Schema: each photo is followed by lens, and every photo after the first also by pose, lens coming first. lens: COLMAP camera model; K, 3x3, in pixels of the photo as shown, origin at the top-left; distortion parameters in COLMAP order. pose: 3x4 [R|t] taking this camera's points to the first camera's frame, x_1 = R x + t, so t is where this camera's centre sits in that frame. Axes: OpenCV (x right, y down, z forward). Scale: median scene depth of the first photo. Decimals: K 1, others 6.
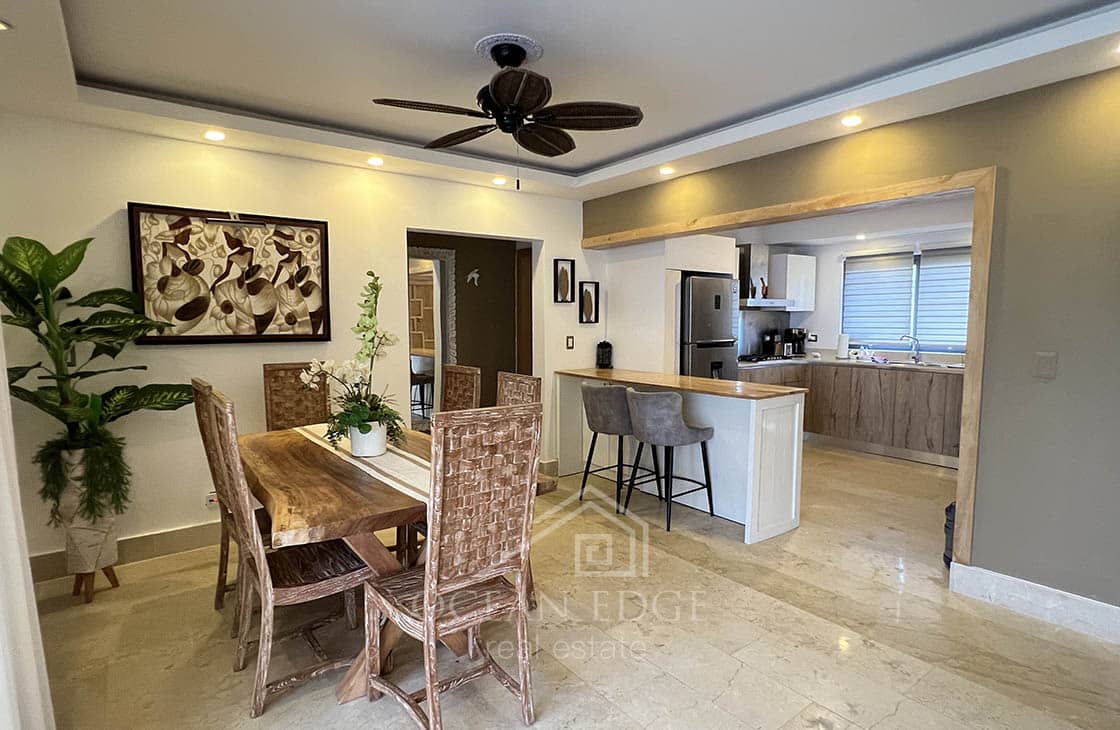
lens RADIAL K [[579.1, 0, 562.4], [0, 579.1, 370.7], [0, 0, 1]] dist [-0.000337, 0.000856]
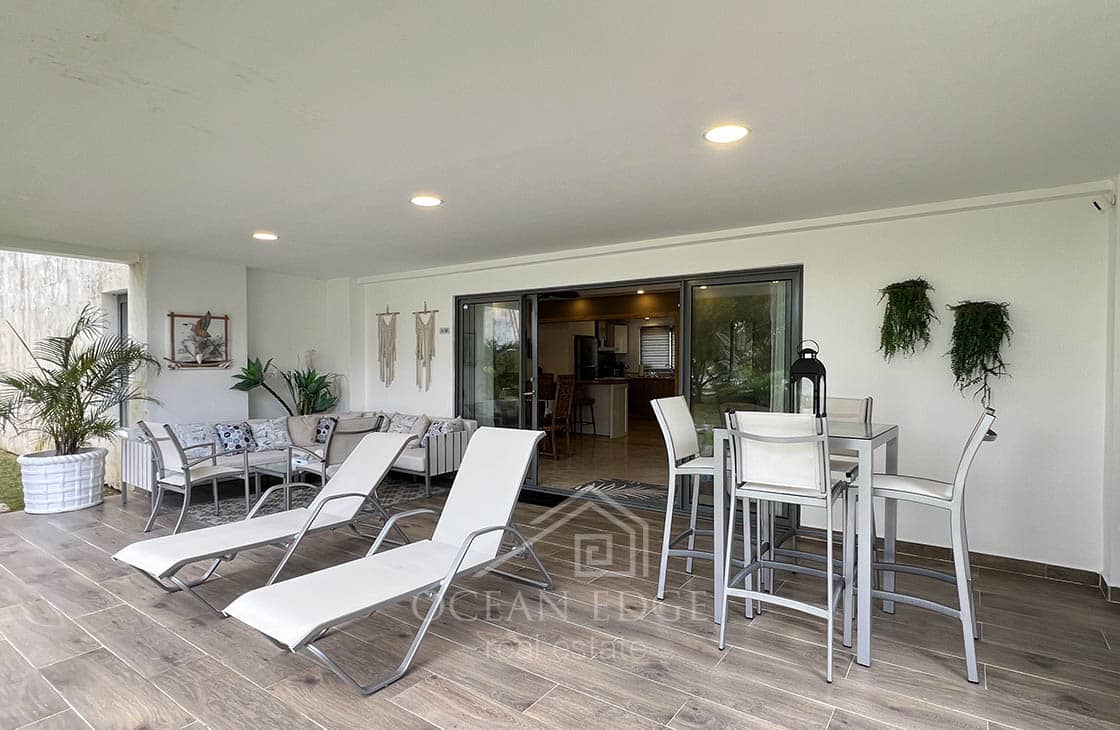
lens RADIAL K [[579.1, 0, 563.5], [0, 579.1, 371.1], [0, 0, 1]] dist [-0.000337, 0.000856]
pose [[0.950908, -0.004984, 0.309432, -0.535076], [0.026979, 0.997399, -0.066842, 0.117468], [-0.308294, 0.071909, 0.948569, -1.116437]]
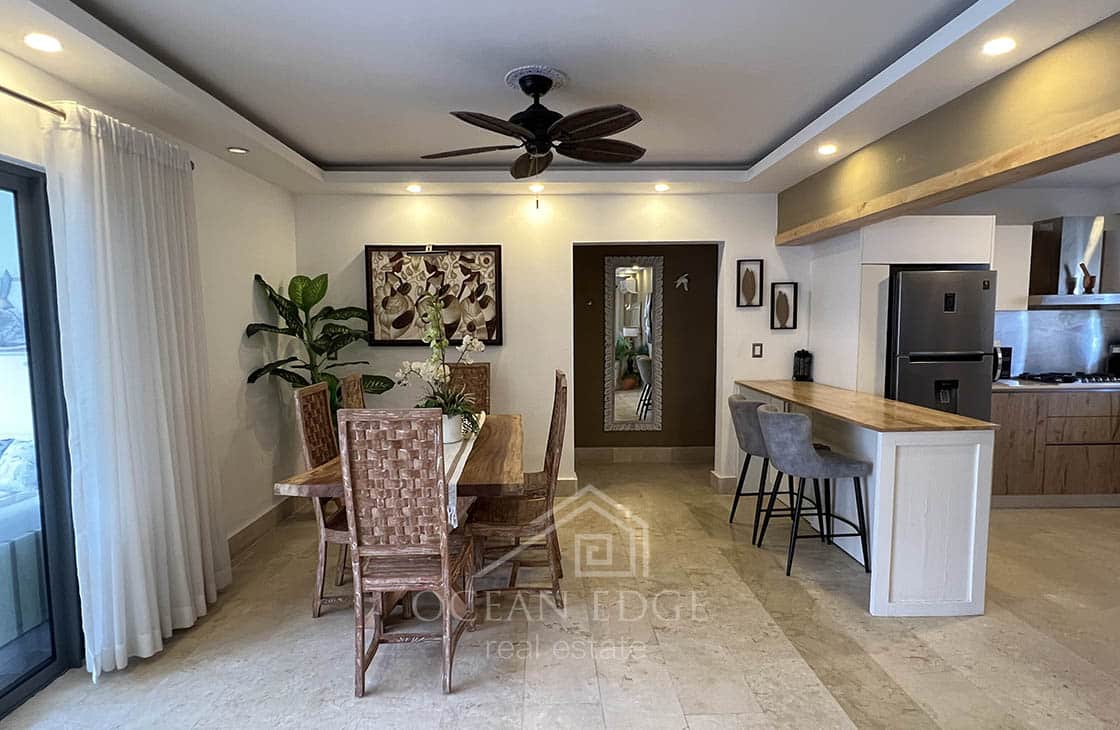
lens RADIAL K [[579.1, 0, 561.1], [0, 579.1, 370.5], [0, 0, 1]] dist [-0.000337, 0.000856]
pose [[0.815200, 0.043882, -0.577515, 0.303641], [-0.044024, 0.998936, 0.013761, -0.016811], [0.577505, 0.014207, 0.816264, 0.081968]]
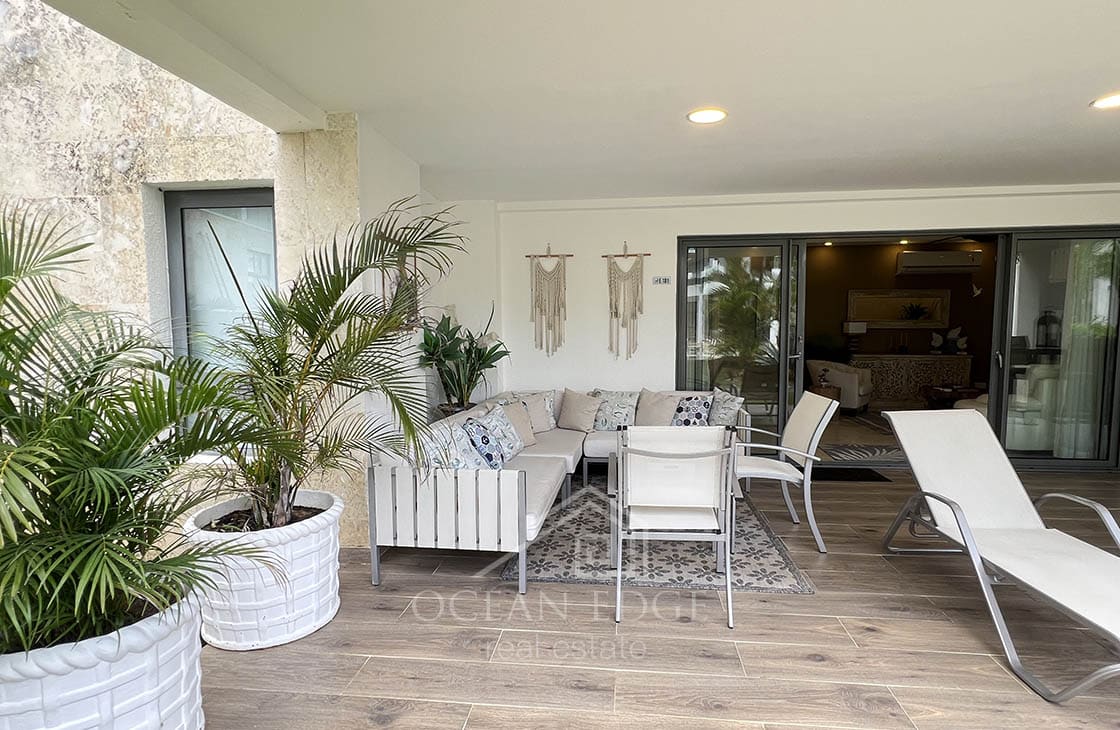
lens RADIAL K [[579.1, 0, 562.6], [0, 579.1, 371.6], [0, 0, 1]] dist [-0.000337, 0.000856]
pose [[0.685372, -0.065235, 0.725266, -1.286641], [0.074305, 0.997046, 0.019463, 0.056421], [-0.724393, 0.040551, 0.688194, -0.336844]]
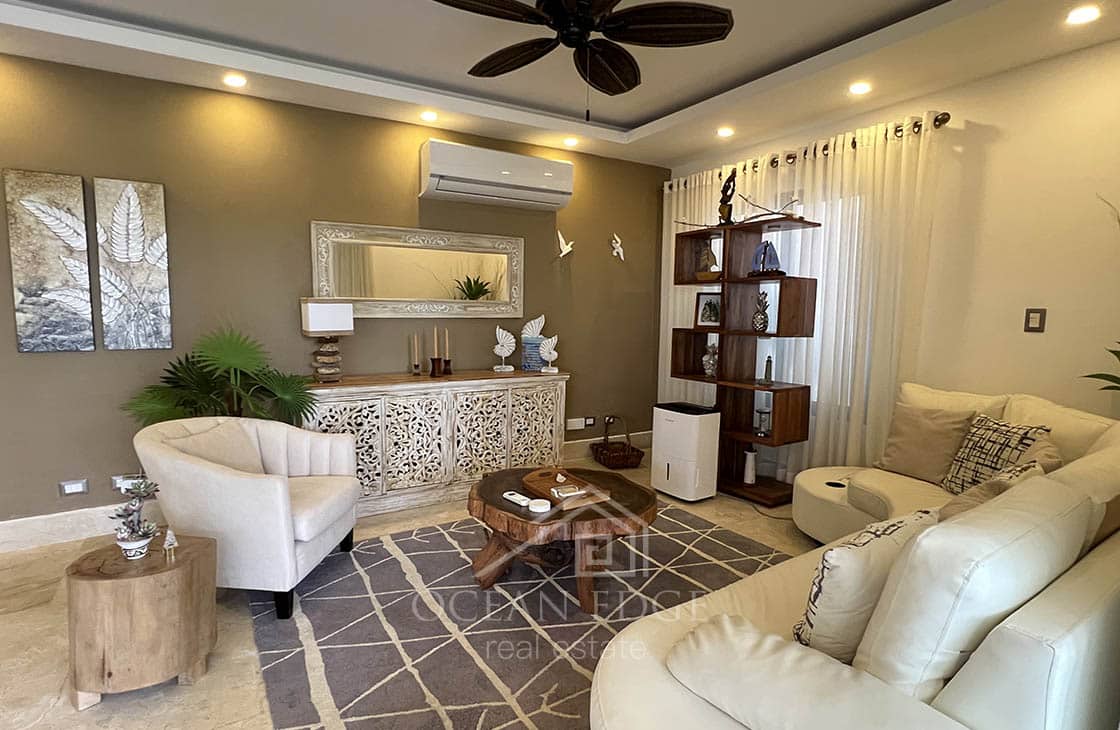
lens RADIAL K [[579.1, 0, 559.7], [0, 579.1, 371.1], [0, 0, 1]] dist [-0.000337, 0.000856]
pose [[0.083079, -0.111574, 0.990277, -0.053766], [0.086001, 0.990808, 0.104418, 0.039189], [-0.992825, 0.076490, 0.091910, -0.107464]]
